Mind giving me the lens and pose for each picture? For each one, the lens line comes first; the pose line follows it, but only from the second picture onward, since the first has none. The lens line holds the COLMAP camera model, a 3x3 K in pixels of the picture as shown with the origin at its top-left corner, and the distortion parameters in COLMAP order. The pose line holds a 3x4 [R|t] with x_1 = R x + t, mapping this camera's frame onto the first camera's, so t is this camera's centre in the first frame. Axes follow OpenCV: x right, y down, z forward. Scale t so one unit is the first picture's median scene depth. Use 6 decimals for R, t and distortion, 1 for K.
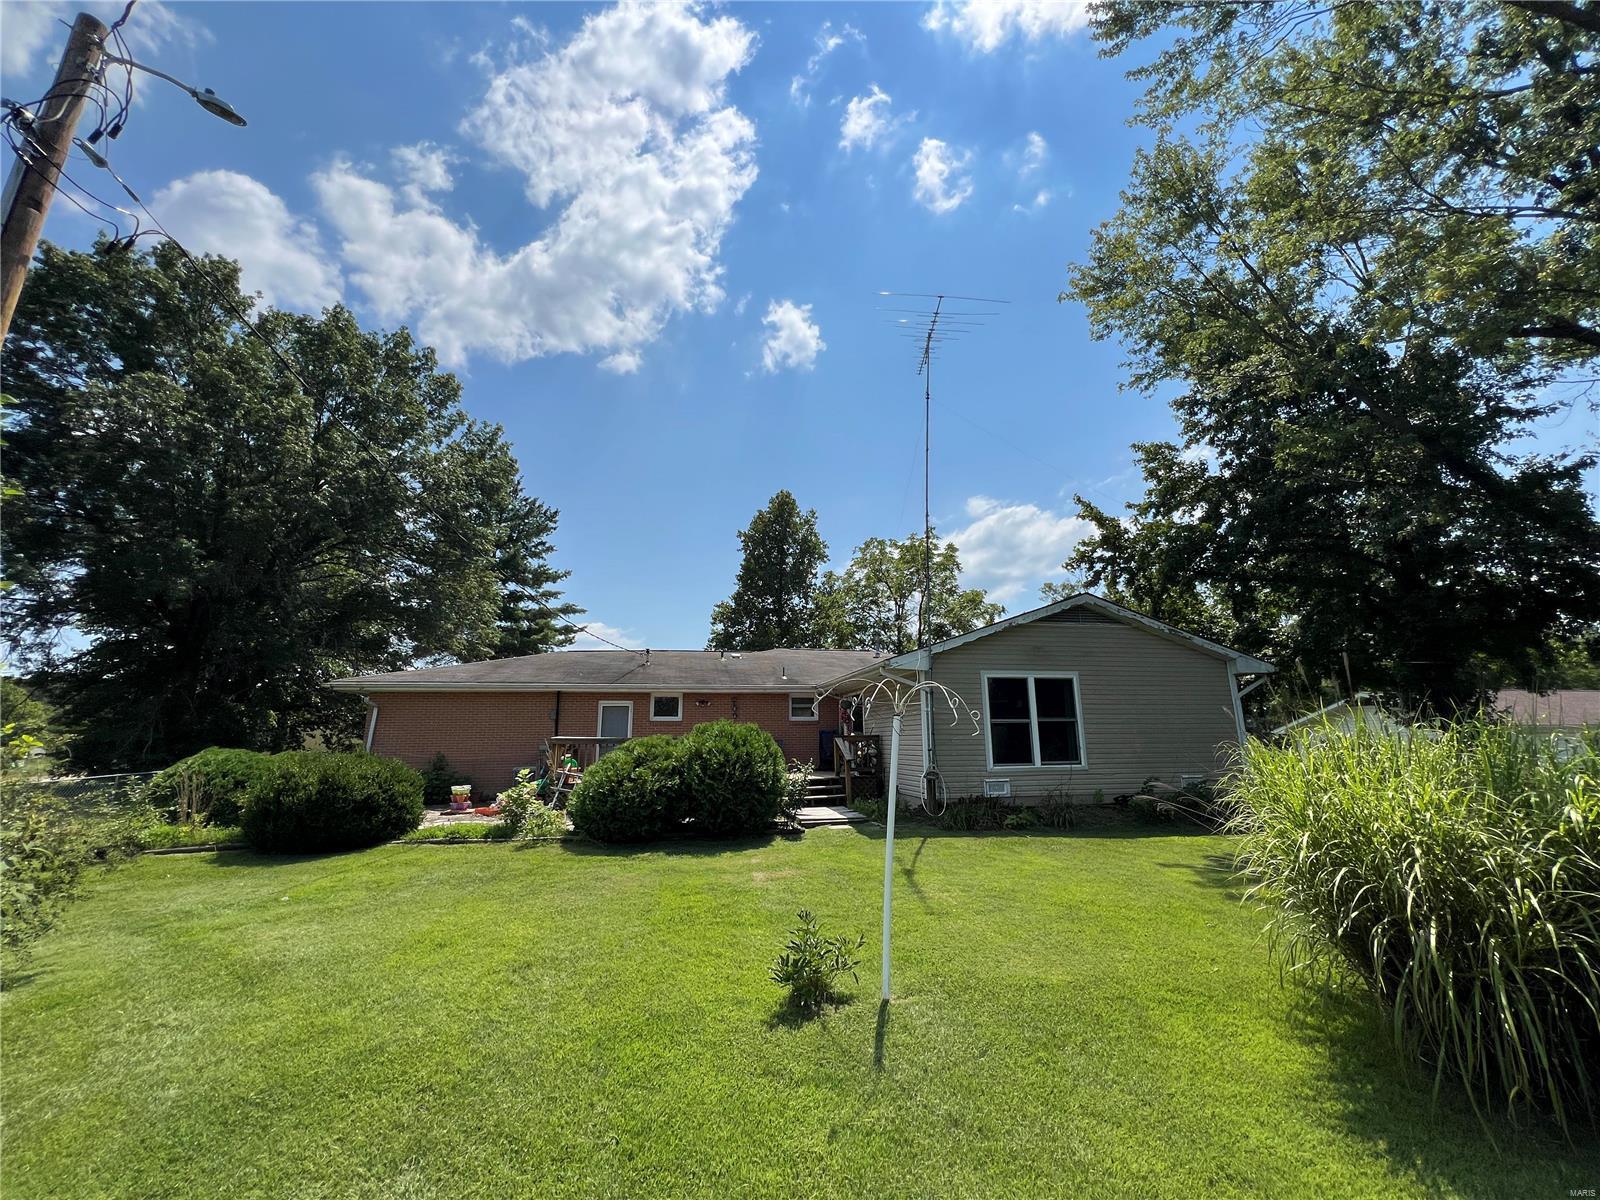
lens RADIAL K [[644.2, 0, 798.3], [0, 644.2, 596.1], [0, 0, 1]] dist [-0.002740, -0.000011]
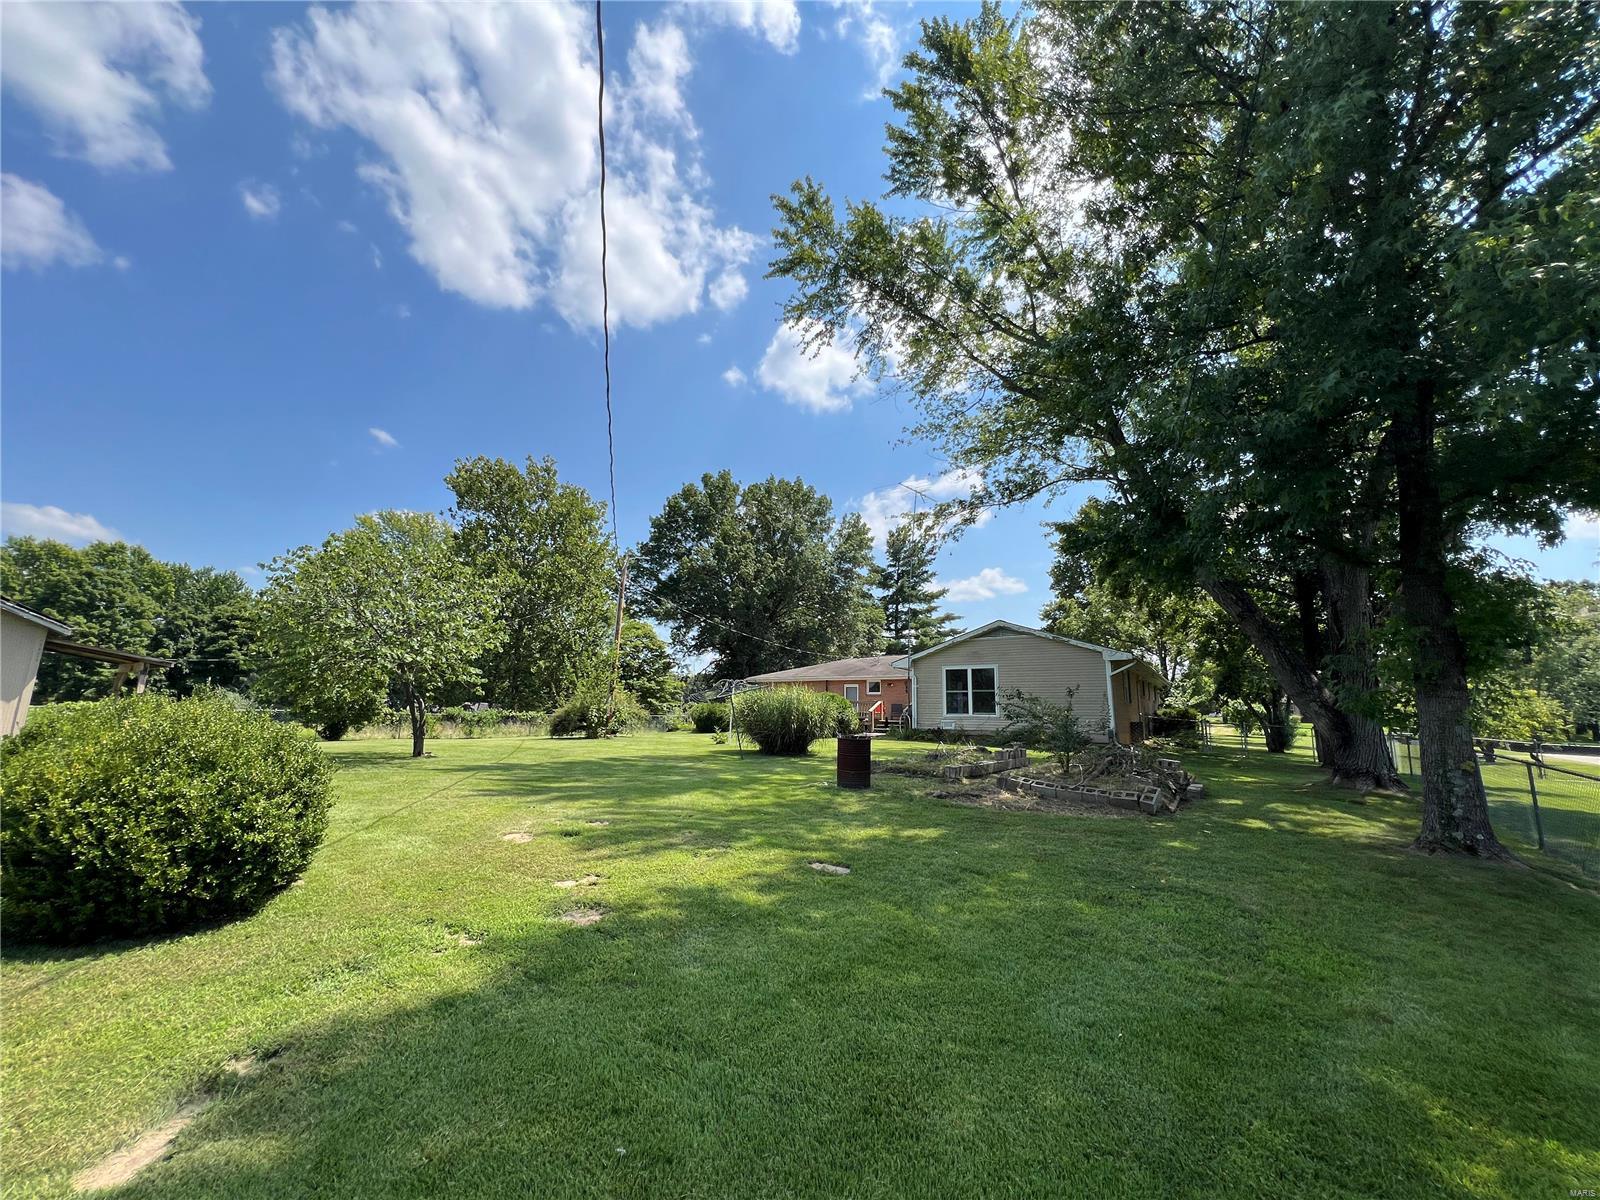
lens RADIAL K [[643.1, 0, 798.0], [0, 643.1, 595.8], [0, 0, 1]] dist [-0.002579, 0.000975]
pose [[0.713820, -0.111110, -0.691459, 1.313701], [0.124827, 0.991710, -0.030494, -0.088632], [0.689115, -0.064546, 0.721772, -0.683676]]
